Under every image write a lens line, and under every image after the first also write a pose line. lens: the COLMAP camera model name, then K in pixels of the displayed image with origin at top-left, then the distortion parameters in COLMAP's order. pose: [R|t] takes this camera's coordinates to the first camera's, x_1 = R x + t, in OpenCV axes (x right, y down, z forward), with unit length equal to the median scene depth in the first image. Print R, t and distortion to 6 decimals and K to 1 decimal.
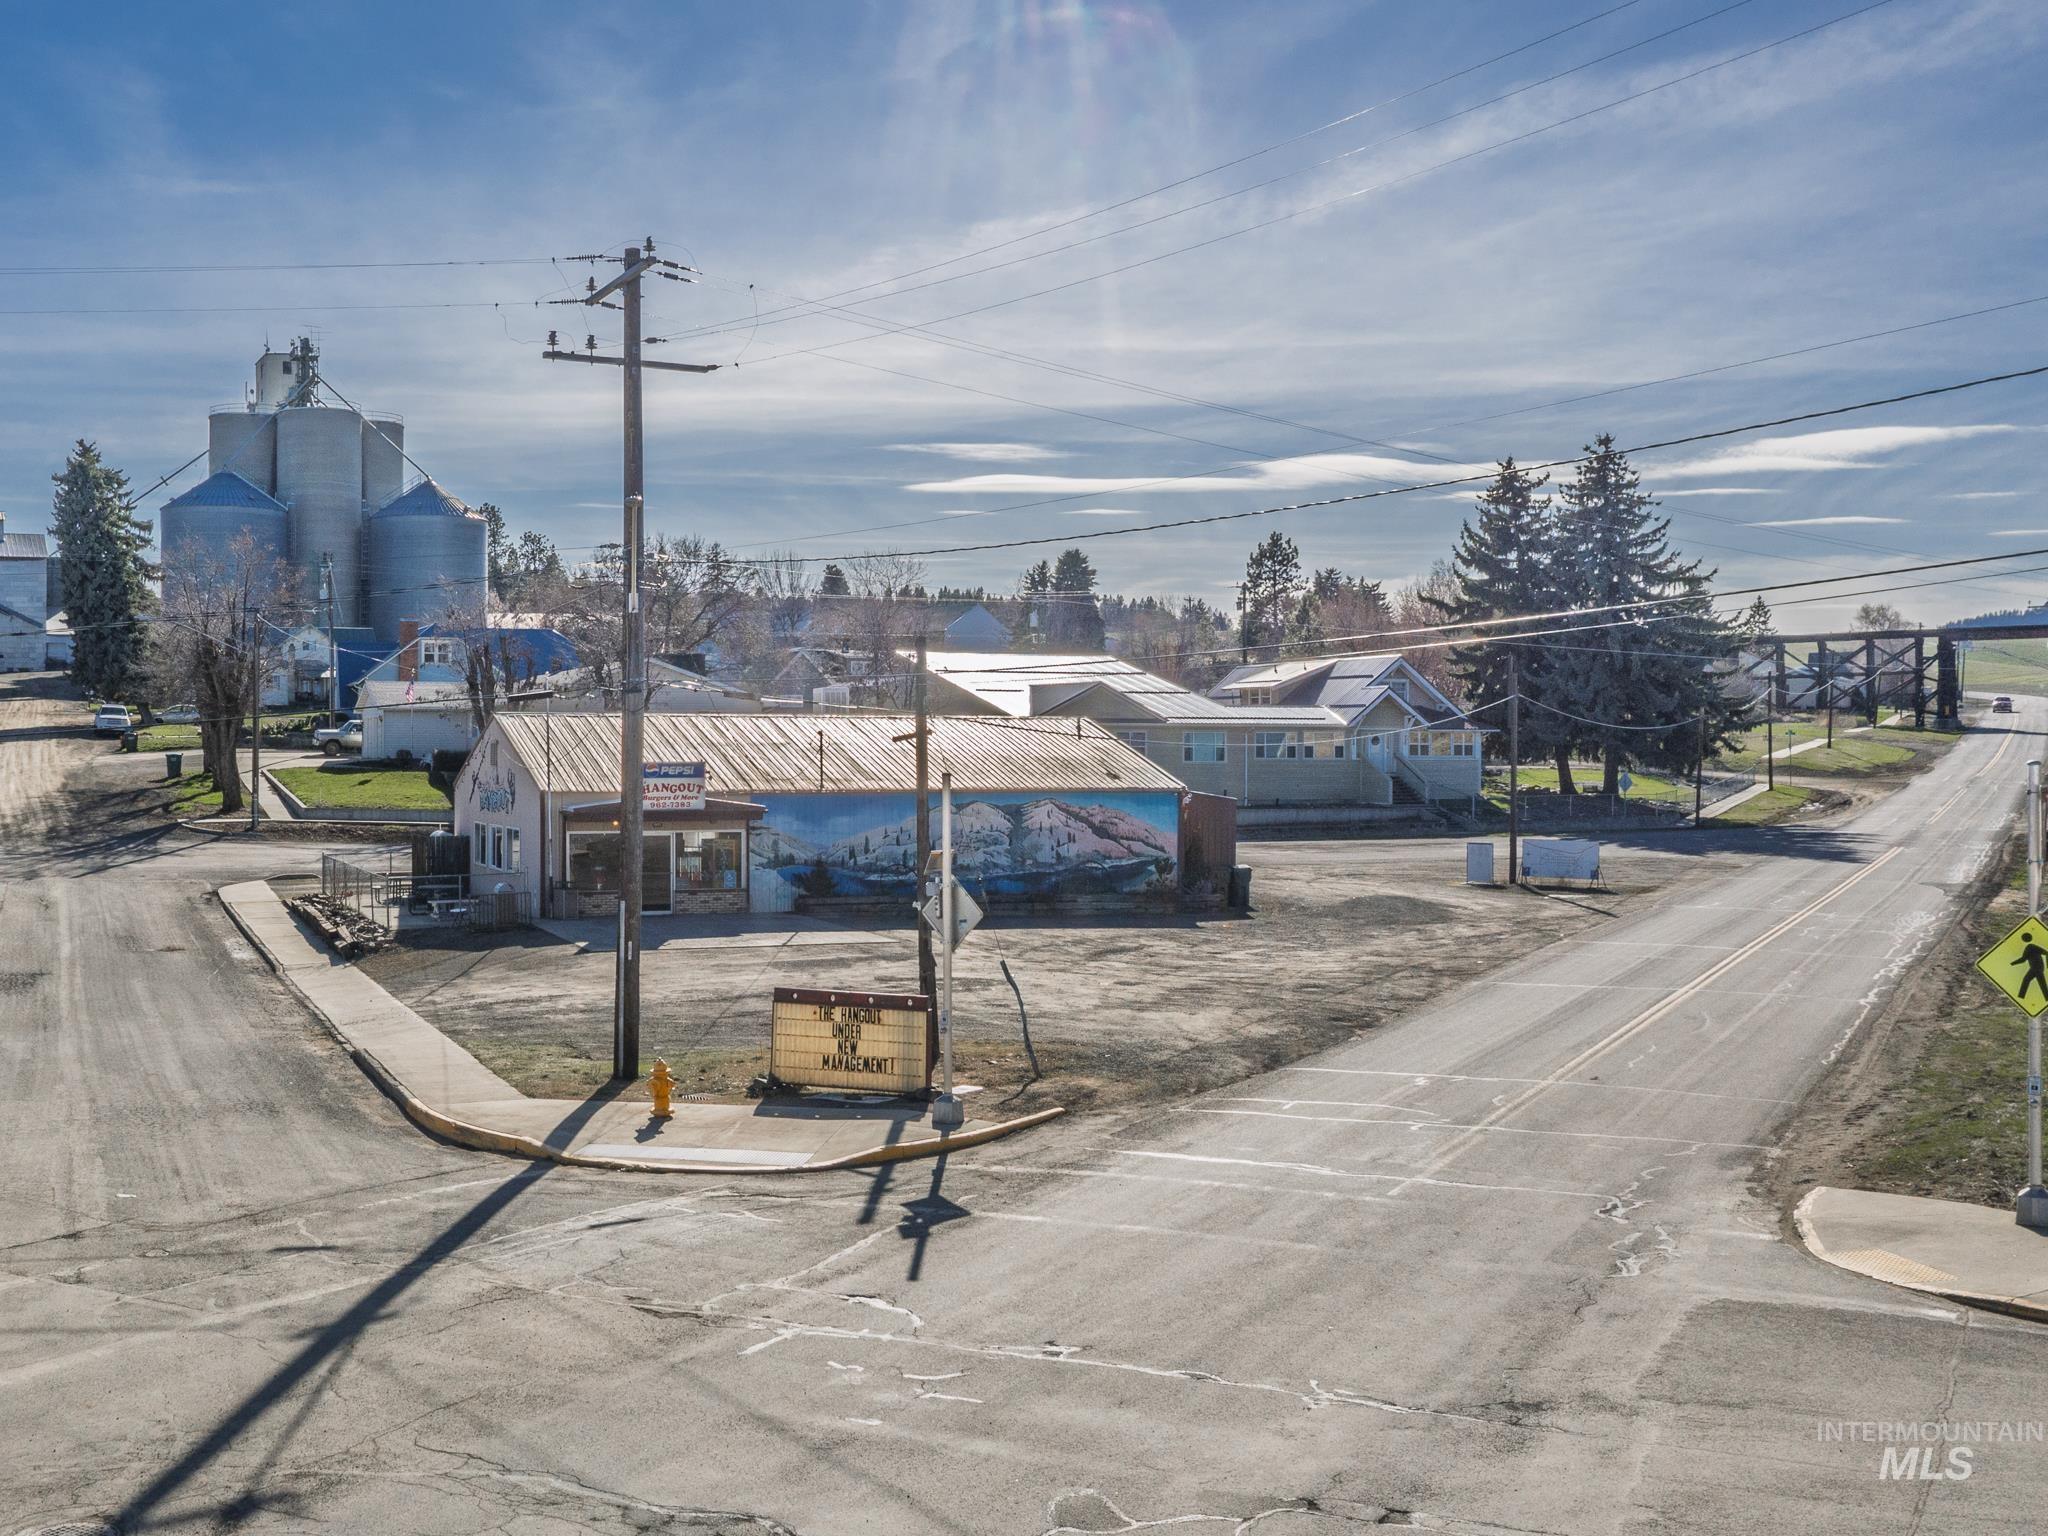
lens RADIAL K [[2785.1, 0, 1024.0], [0, 2785.1, 768.0], [0, 0, 1]] dist [-0.037935, -0.035522]
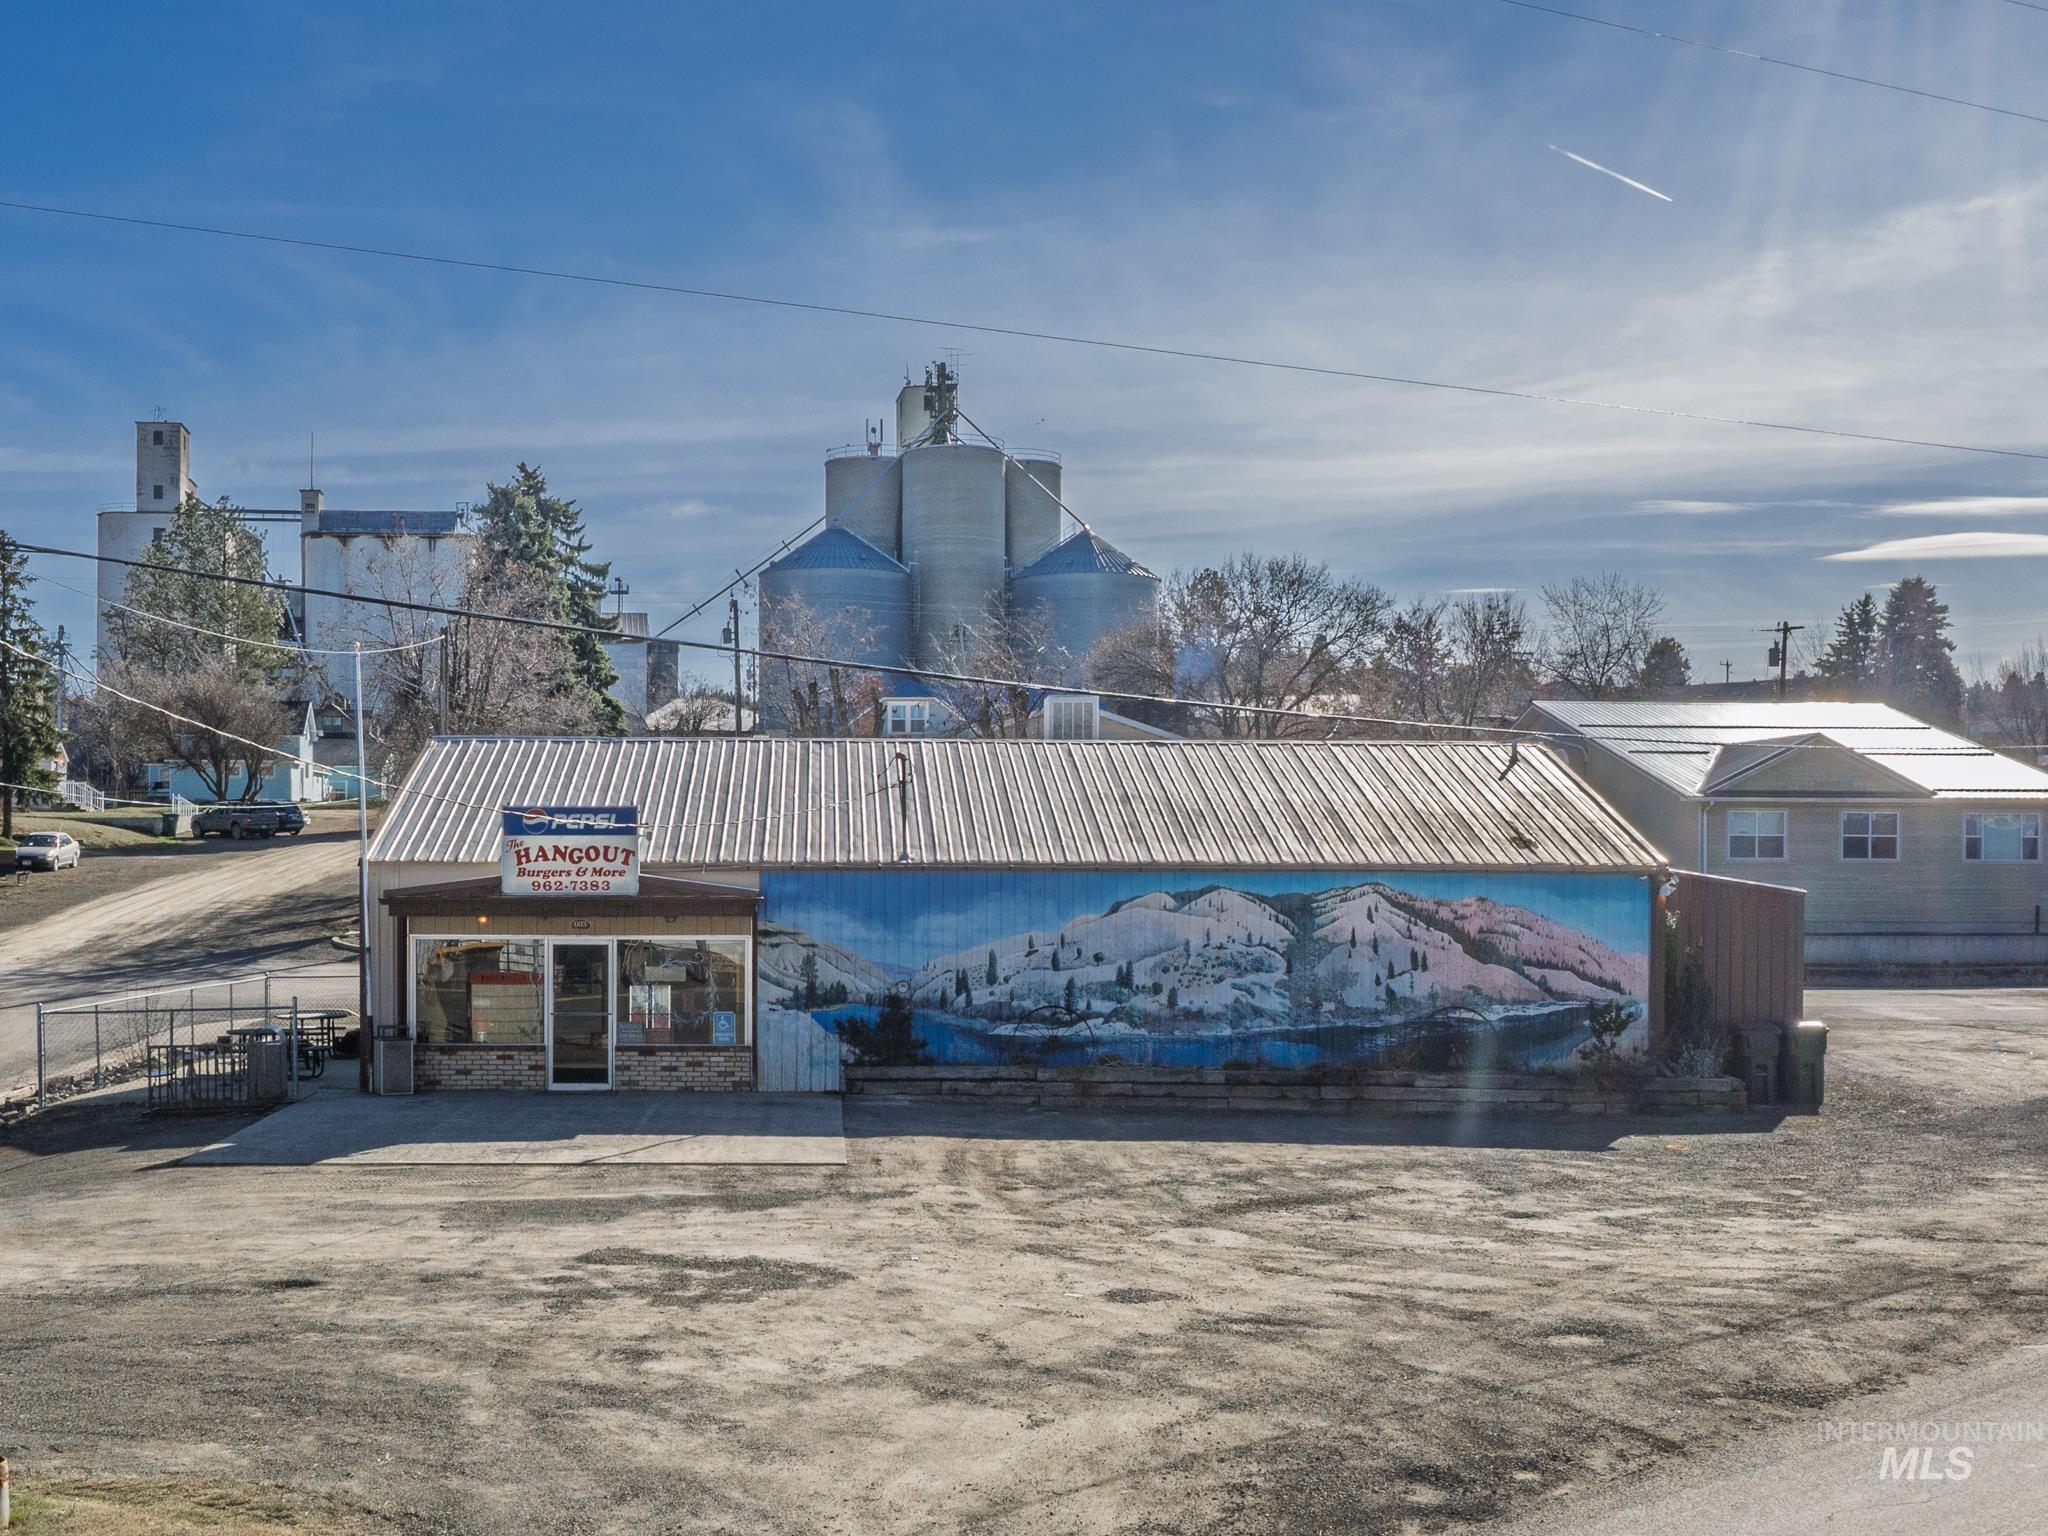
lens RADIAL K [[2785.1, 0, 1024.0], [0, 2785.1, 768.0], [0, 0, 1]] dist [-0.037935, -0.035522]
pose [[0.922464, -0.016979, -0.385711, 0.148159], [-0.004951, 0.998430, -0.055791, 0.018525], [0.386052, 0.053375, 0.920931, 0.497150]]
